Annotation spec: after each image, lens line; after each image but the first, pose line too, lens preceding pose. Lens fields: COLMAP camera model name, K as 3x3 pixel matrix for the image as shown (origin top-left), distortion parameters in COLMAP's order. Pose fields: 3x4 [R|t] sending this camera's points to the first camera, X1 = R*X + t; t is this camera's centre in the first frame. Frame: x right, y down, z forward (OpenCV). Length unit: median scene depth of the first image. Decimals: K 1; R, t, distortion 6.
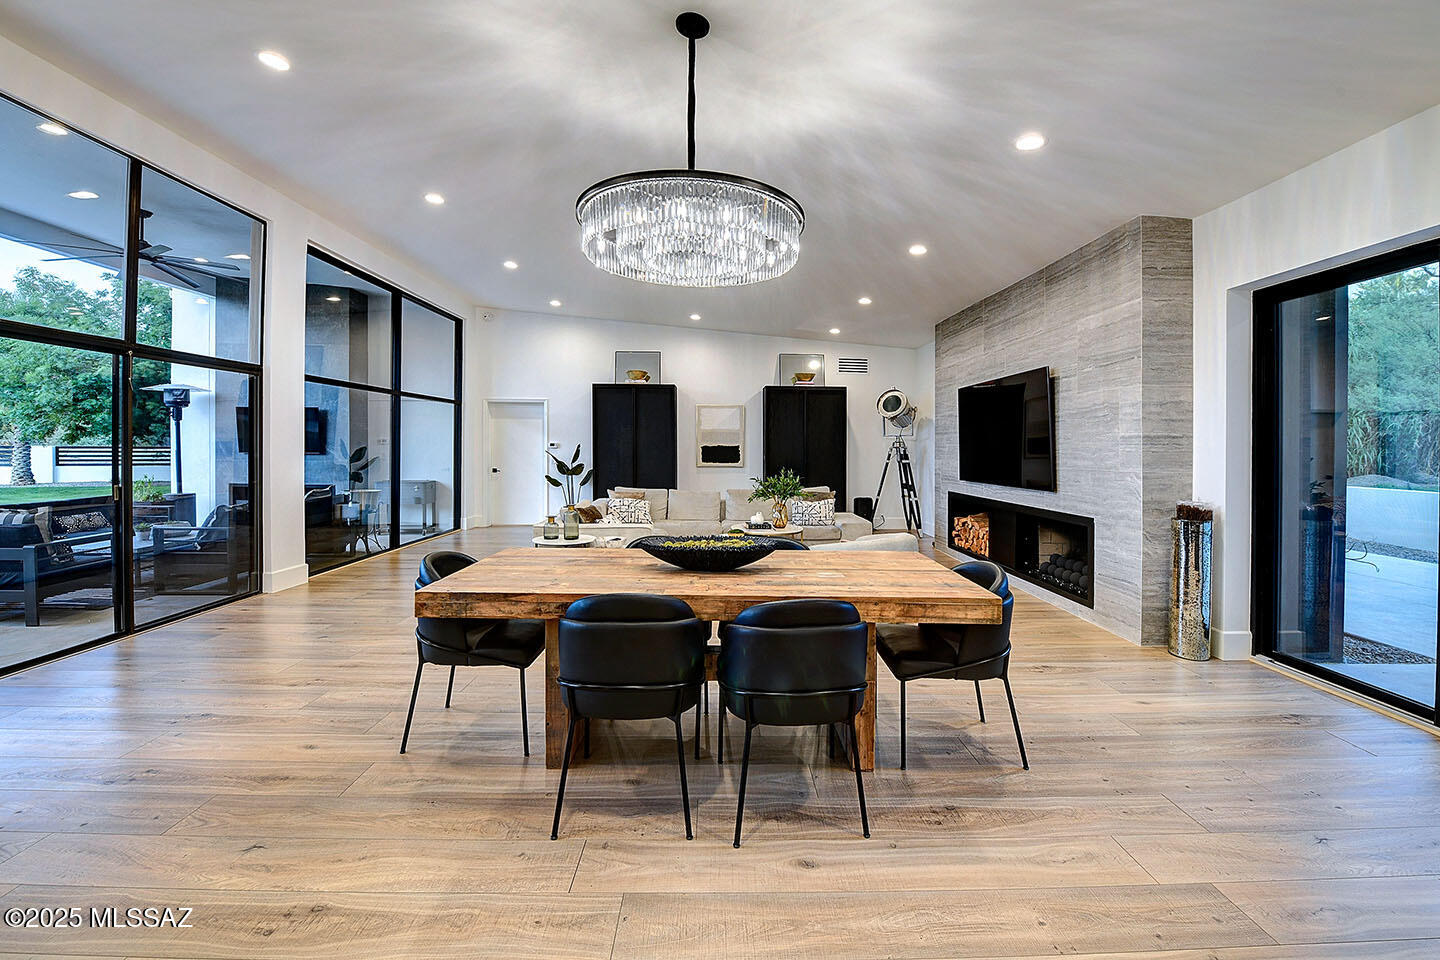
lens RADIAL K [[610.9, 0, 752.0], [0, 610.9, 444.9], [0, 0, 1]] dist [-0.002598, -0.000175]
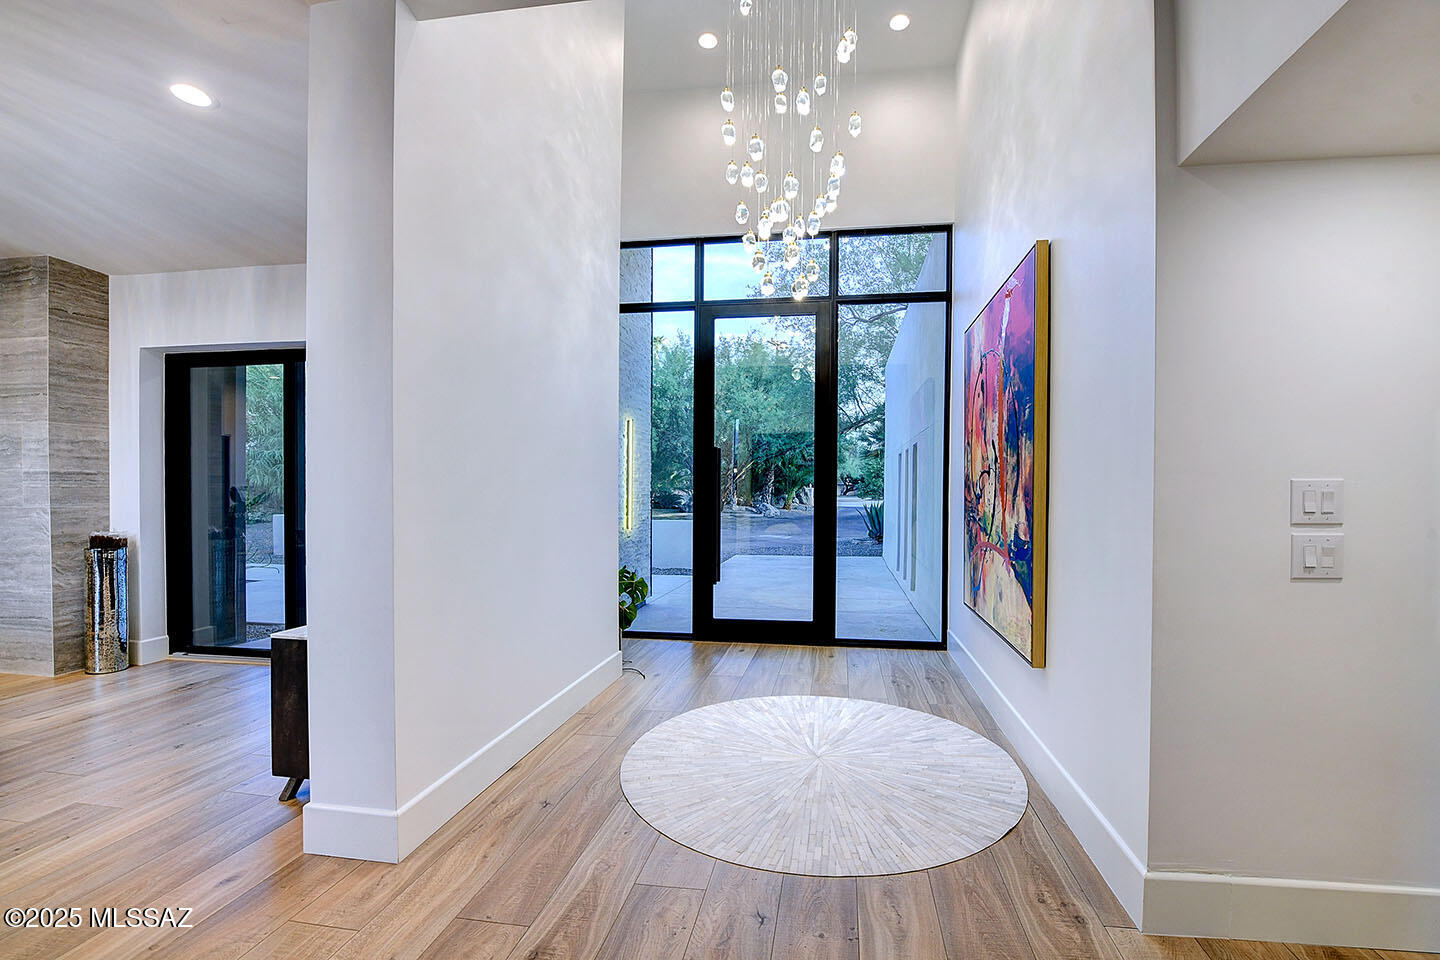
lens RADIAL K [[591.3, 0, 771.9], [0, 591.3, 496.5], [0, 0, 1]] dist [-0.026295, 0.000229]
pose [[0.153659, -0.017217, 0.987974, -0.114433], [-0.005318, 0.999819, 0.018250, 0.002712], [-0.988110, -0.008058, 0.153539, -0.345862]]
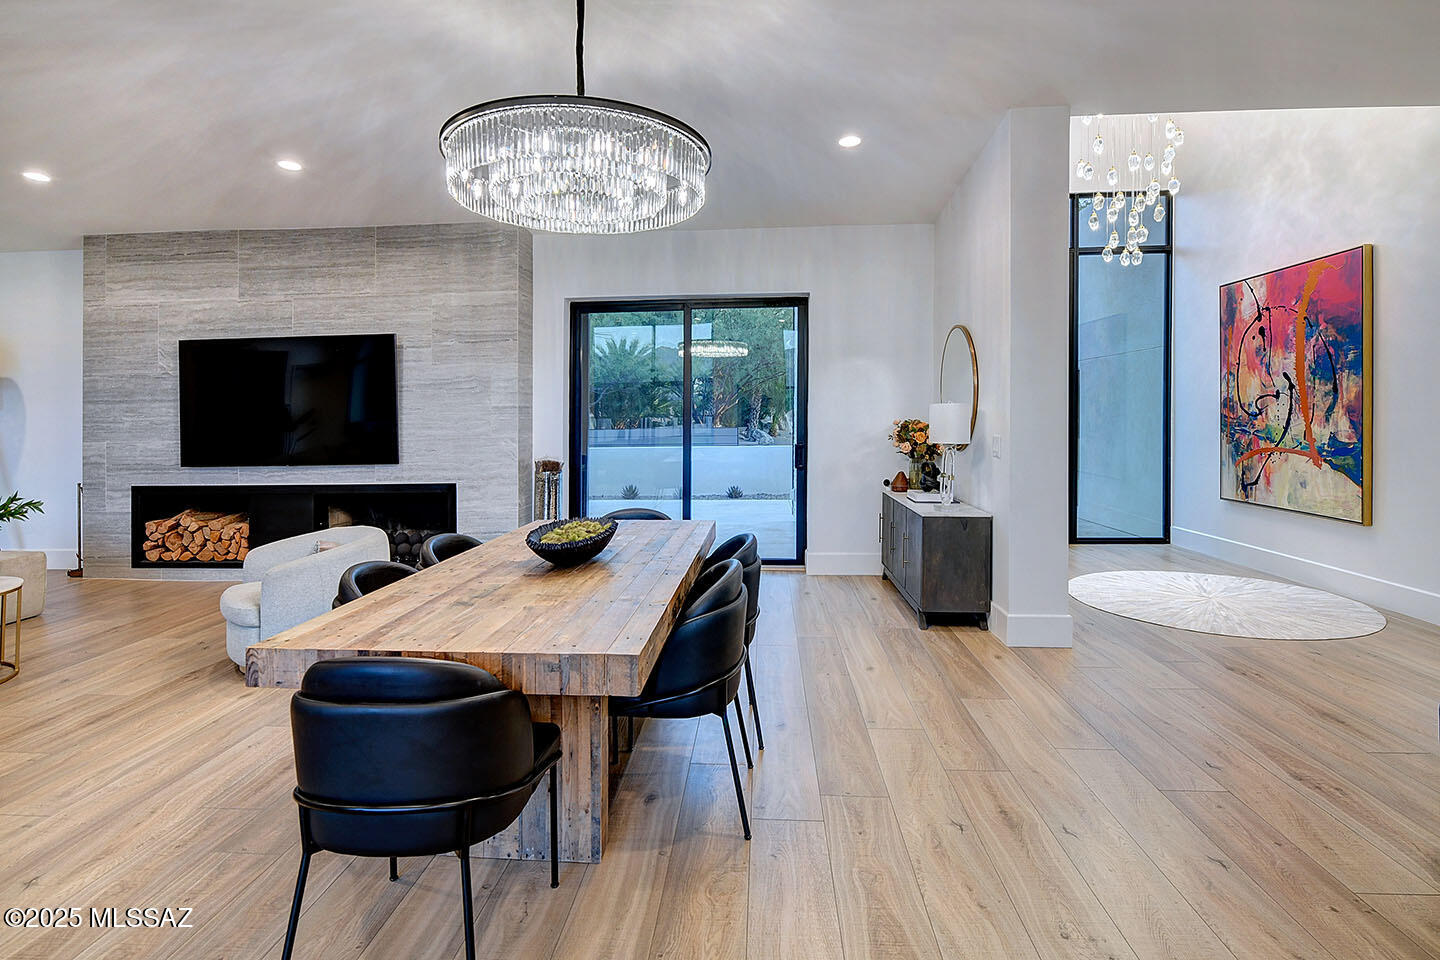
lens RADIAL K [[705.4, 0, 717.9], [0, 705.4, 432.4], [0, 0, 1]] dist [-0.030689, 0.000047]
pose [[0.090212, -0.031871, 0.995412, -0.707422], [0.011689, 0.999453, 0.030941, -0.001917], [-0.995854, 0.008844, 0.090535, 0.490081]]
